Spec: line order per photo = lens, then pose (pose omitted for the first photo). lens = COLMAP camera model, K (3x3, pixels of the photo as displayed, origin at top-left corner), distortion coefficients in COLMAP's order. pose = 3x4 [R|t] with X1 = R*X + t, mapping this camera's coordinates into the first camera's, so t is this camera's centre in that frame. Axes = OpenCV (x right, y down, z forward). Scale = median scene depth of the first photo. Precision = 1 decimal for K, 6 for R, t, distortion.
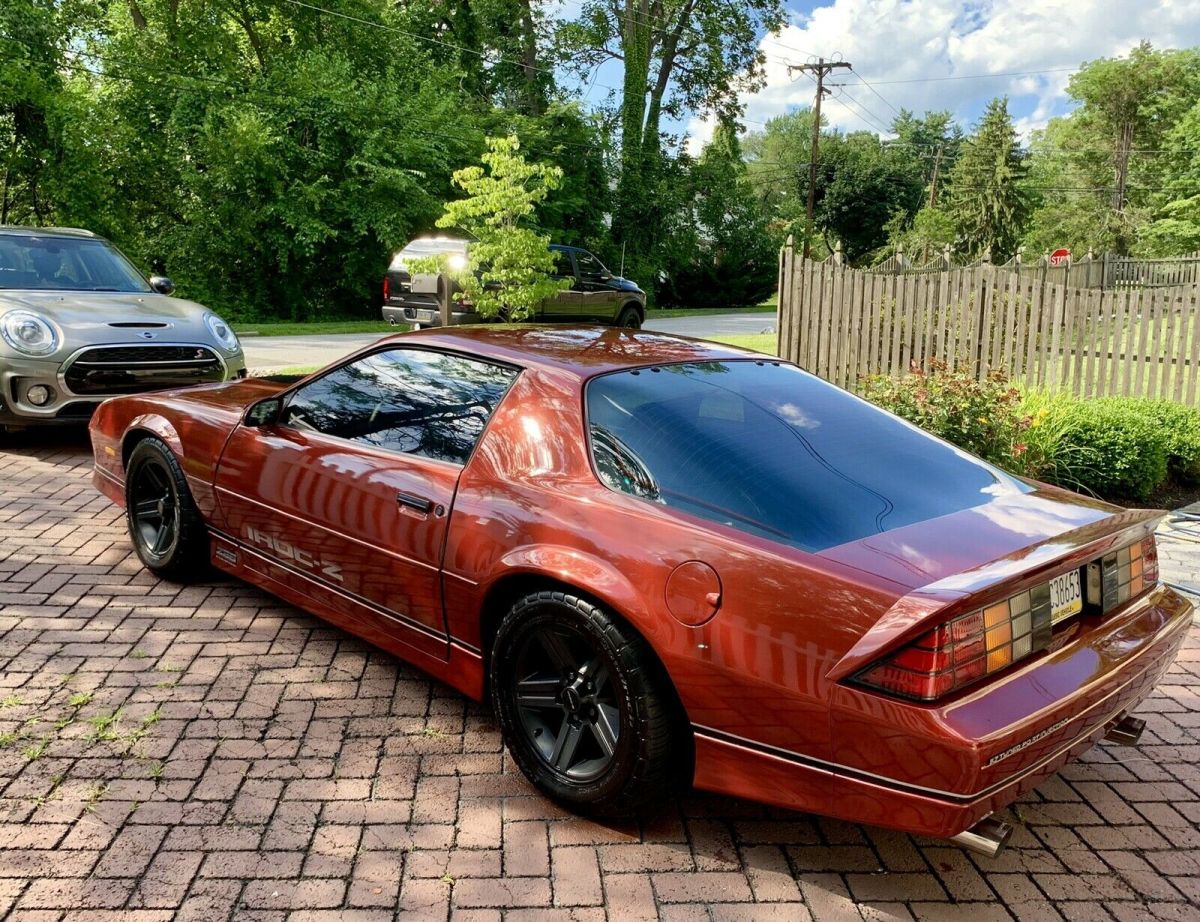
lens RADIAL K [[1042.7, 0, 577.5], [0, 1042.7, 460.7], [0, 0, 1]] dist [0.015660, -0.014067]
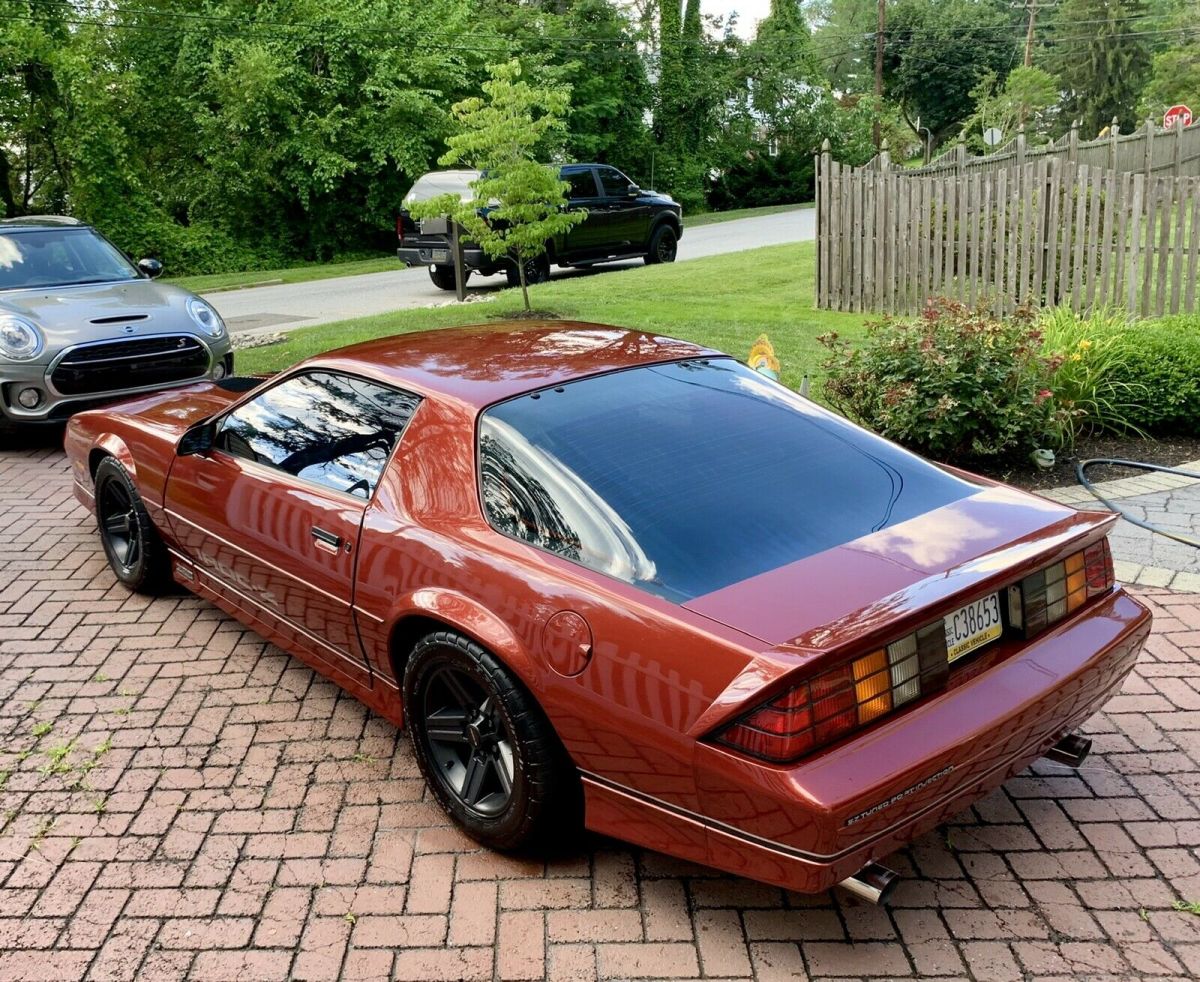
lens RADIAL K [[1100.7, 0, 496.9], [0, 1100.7, 479.8], [0, 0, 1]] dist [0.015008, -0.013768]
pose [[0.989874, -0.048909, -0.133259, 0.134762], [0.060679, 0.994468, 0.085739, -0.085901], [0.128328, -0.092957, 0.987366, -0.021729]]
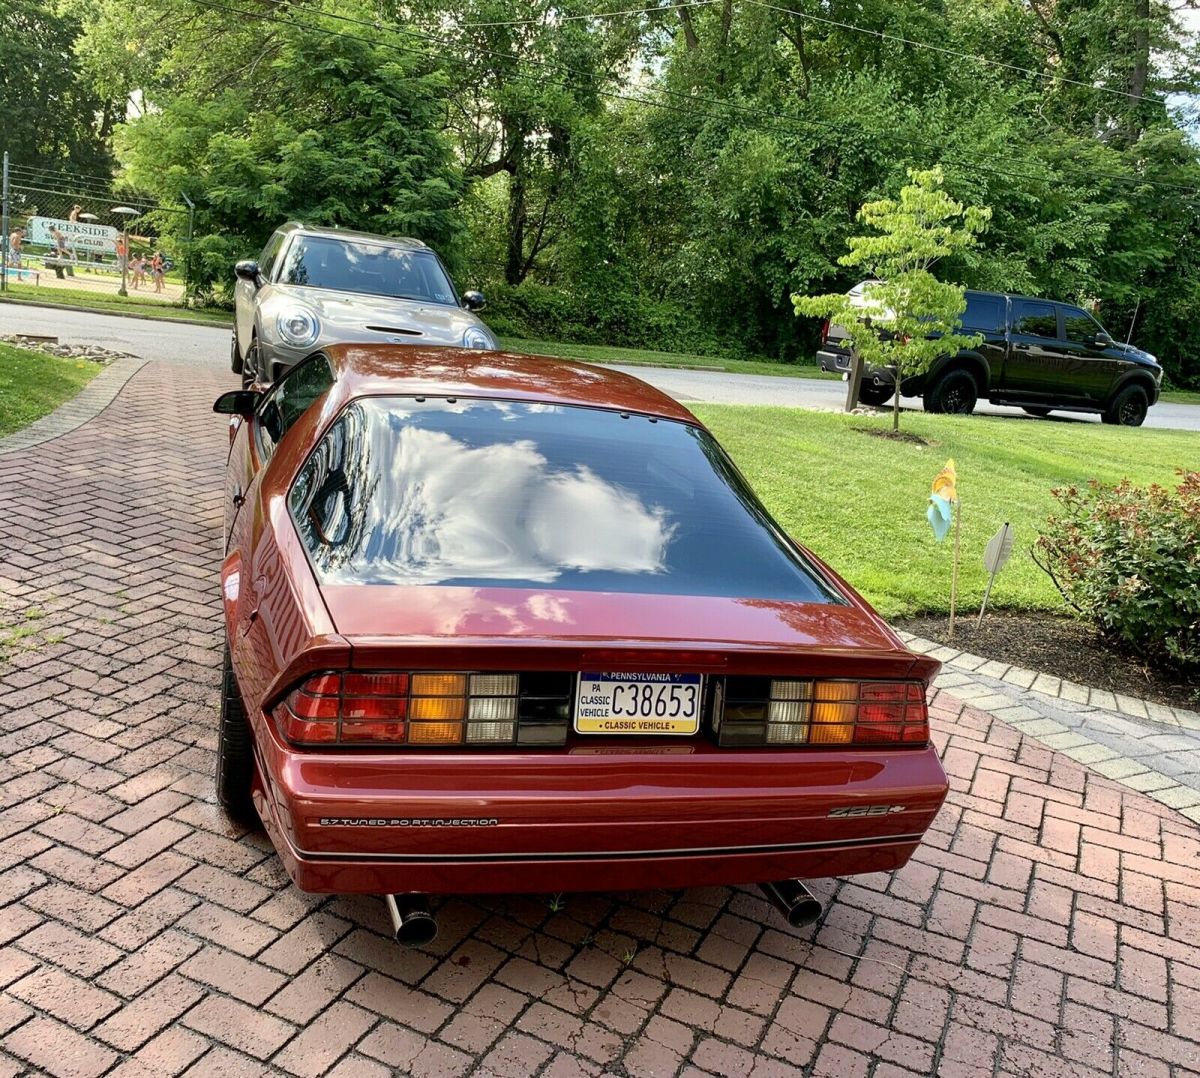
lens RADIAL K [[1134.5, 0, 600.0], [0, 1134.5, 539.0], [0, 0, 1]] dist [0.073438, -0.156501]
pose [[0.875258, 0.178486, -0.449517, 0.628861], [-0.172054, 0.983522, 0.055511, -0.038680], [0.452018, 0.028755, 0.891545, 0.112194]]
